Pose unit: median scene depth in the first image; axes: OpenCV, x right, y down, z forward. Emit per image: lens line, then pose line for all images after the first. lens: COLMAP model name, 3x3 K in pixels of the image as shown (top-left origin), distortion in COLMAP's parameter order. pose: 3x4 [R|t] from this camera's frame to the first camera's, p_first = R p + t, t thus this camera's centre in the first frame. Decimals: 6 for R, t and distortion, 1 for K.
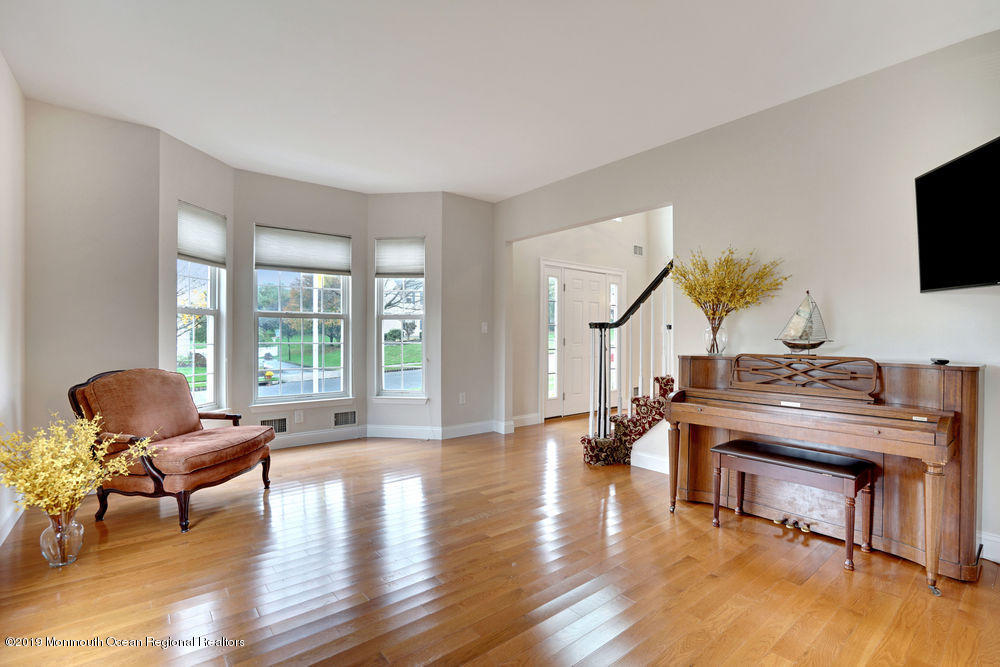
lens RADIAL K [[459.0, 0, 500.0], [0, 459.0, 333.5], [0, 0, 1]] dist [-0.041086, 0.000000]
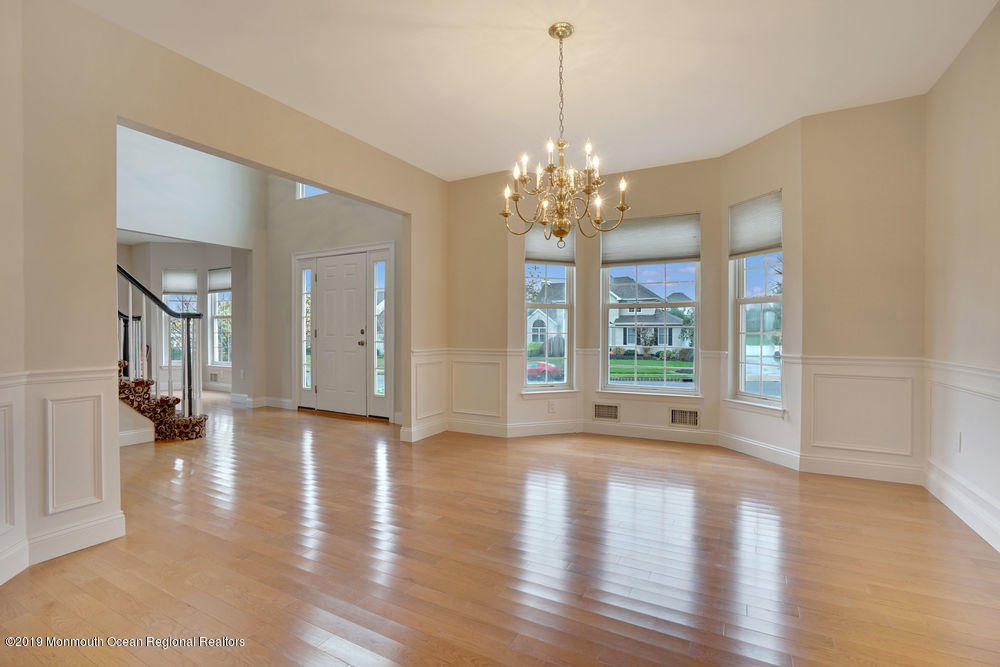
lens RADIAL K [[473.1, 0, 500.0], [0, 473.1, 333.5], [0, 0, 1]] dist [-0.033339, 0.000521]
pose [[0.368950, 0.003583, -0.929442, 0.576087], [0.015384, 0.999832, 0.009961, 0.006564], [0.929322, -0.017974, 0.368833, 0.469705]]
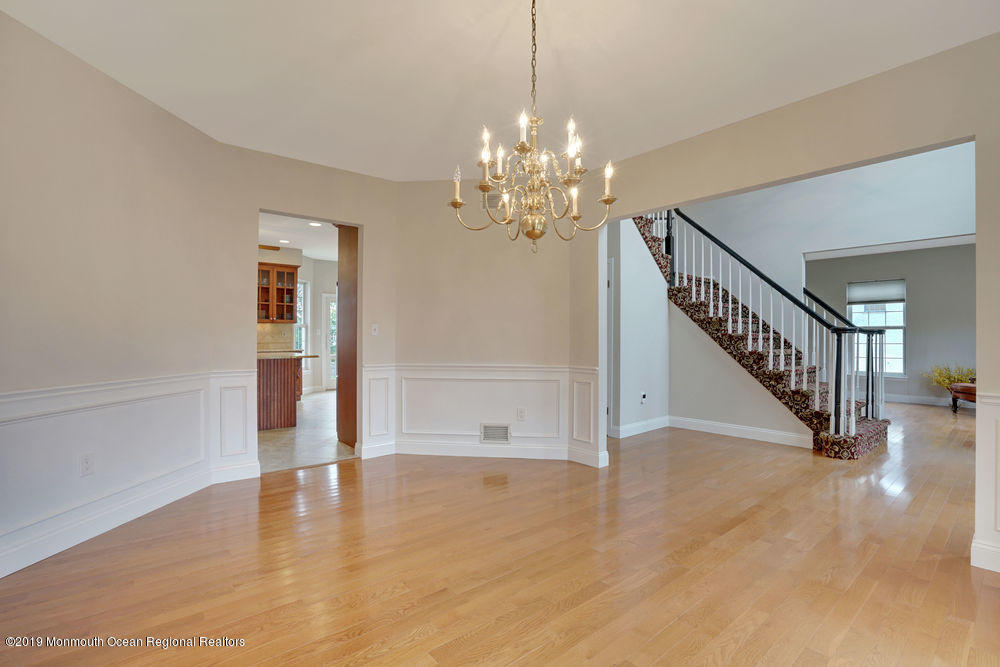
lens RADIAL K [[459.0, 0, 500.0], [0, 459.0, 333.5], [0, 0, 1]] dist [-0.041086, 0.000000]
pose [[-0.999964, -0.002045, -0.008271, 0.410285], [-0.001926, 0.999894, -0.014416, -0.000297], [0.008300, -0.014400, -0.999862, 0.716099]]
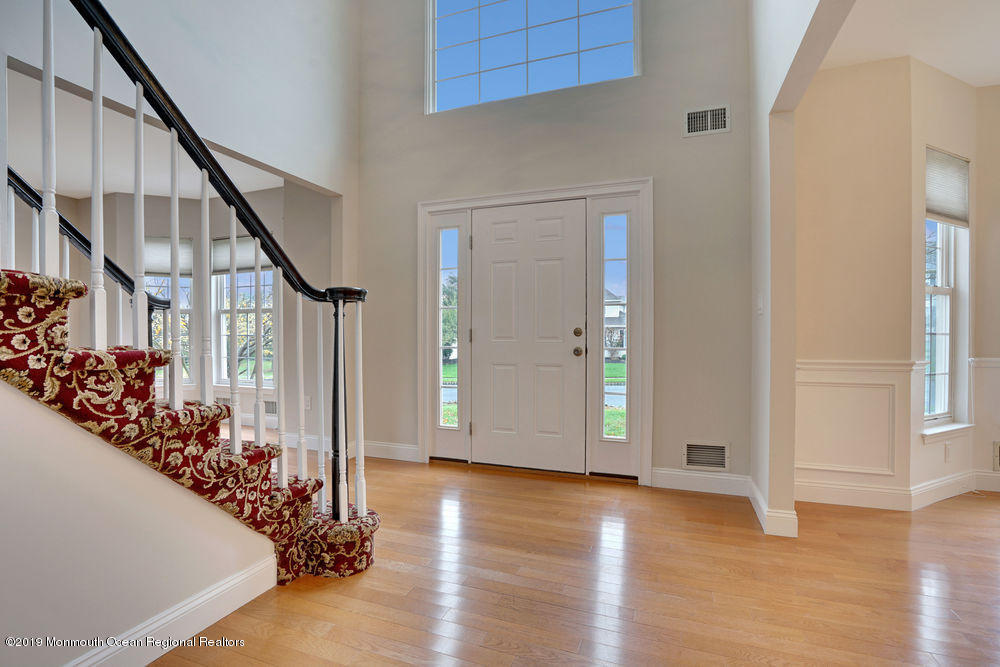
lens RADIAL K [[473.1, 0, 500.0], [0, 473.1, 333.5], [0, 0, 1]] dist [-0.033339, 0.000521]
pose [[0.511119, -0.003451, -0.859503, 0.320614], [0.016186, 0.999853, 0.005612, 0.005933], [0.859358, -0.016780, 0.511100, 0.341309]]
